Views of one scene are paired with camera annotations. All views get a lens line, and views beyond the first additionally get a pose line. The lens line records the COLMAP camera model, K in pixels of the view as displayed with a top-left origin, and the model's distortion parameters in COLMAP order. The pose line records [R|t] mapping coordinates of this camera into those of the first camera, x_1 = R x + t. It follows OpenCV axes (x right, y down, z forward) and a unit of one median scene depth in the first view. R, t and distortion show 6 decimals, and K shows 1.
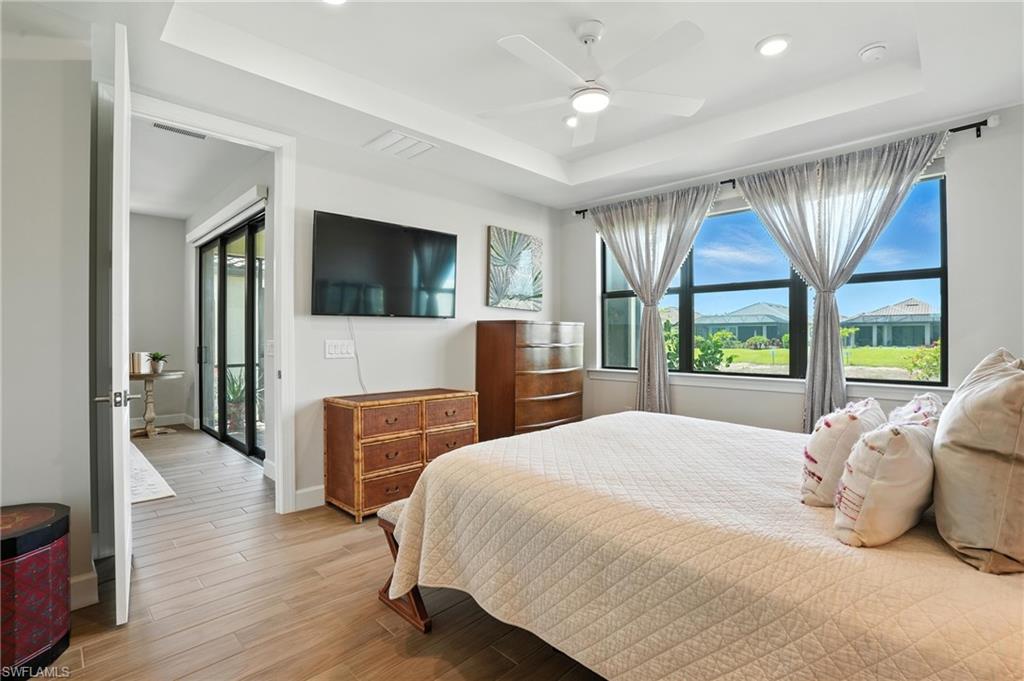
lens RADIAL K [[476.4, 0, 509.4], [0, 476.4, 336.6], [0, 0, 1]] dist [-0.055476, 0.018837]
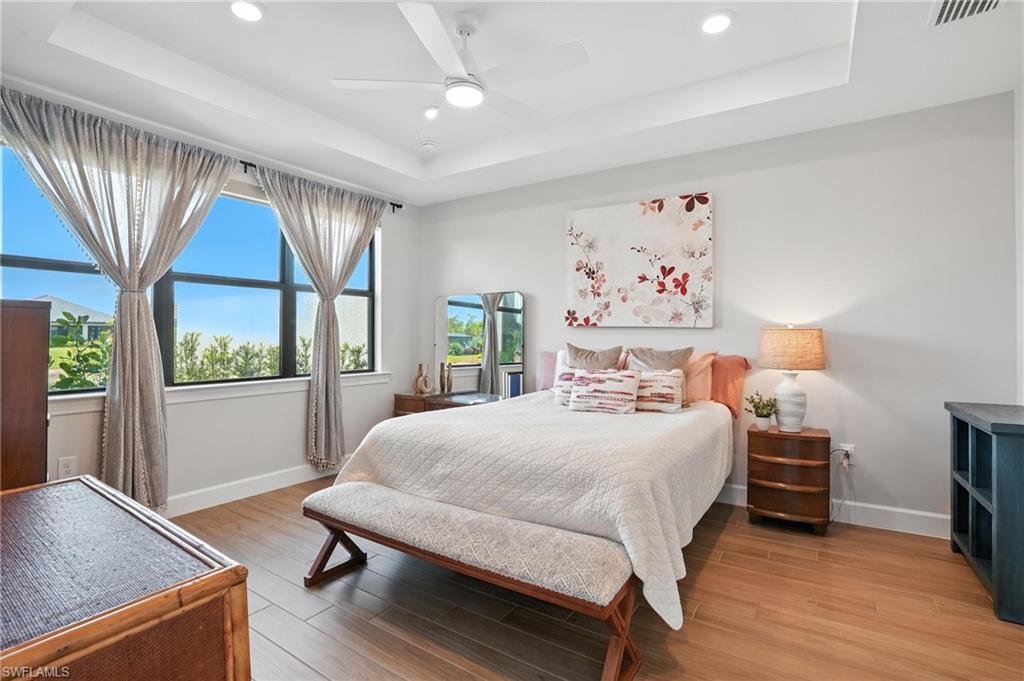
lens RADIAL K [[476.4, 0, 509.4], [0, 476.4, 336.6], [0, 0, 1]] dist [-0.055476, 0.018837]
pose [[-0.163581, 0.014051, 0.986430, -0.559835], [0.012303, 0.999850, -0.012202, 0.019337], [-0.986453, 0.010140, -0.163729, 0.741371]]
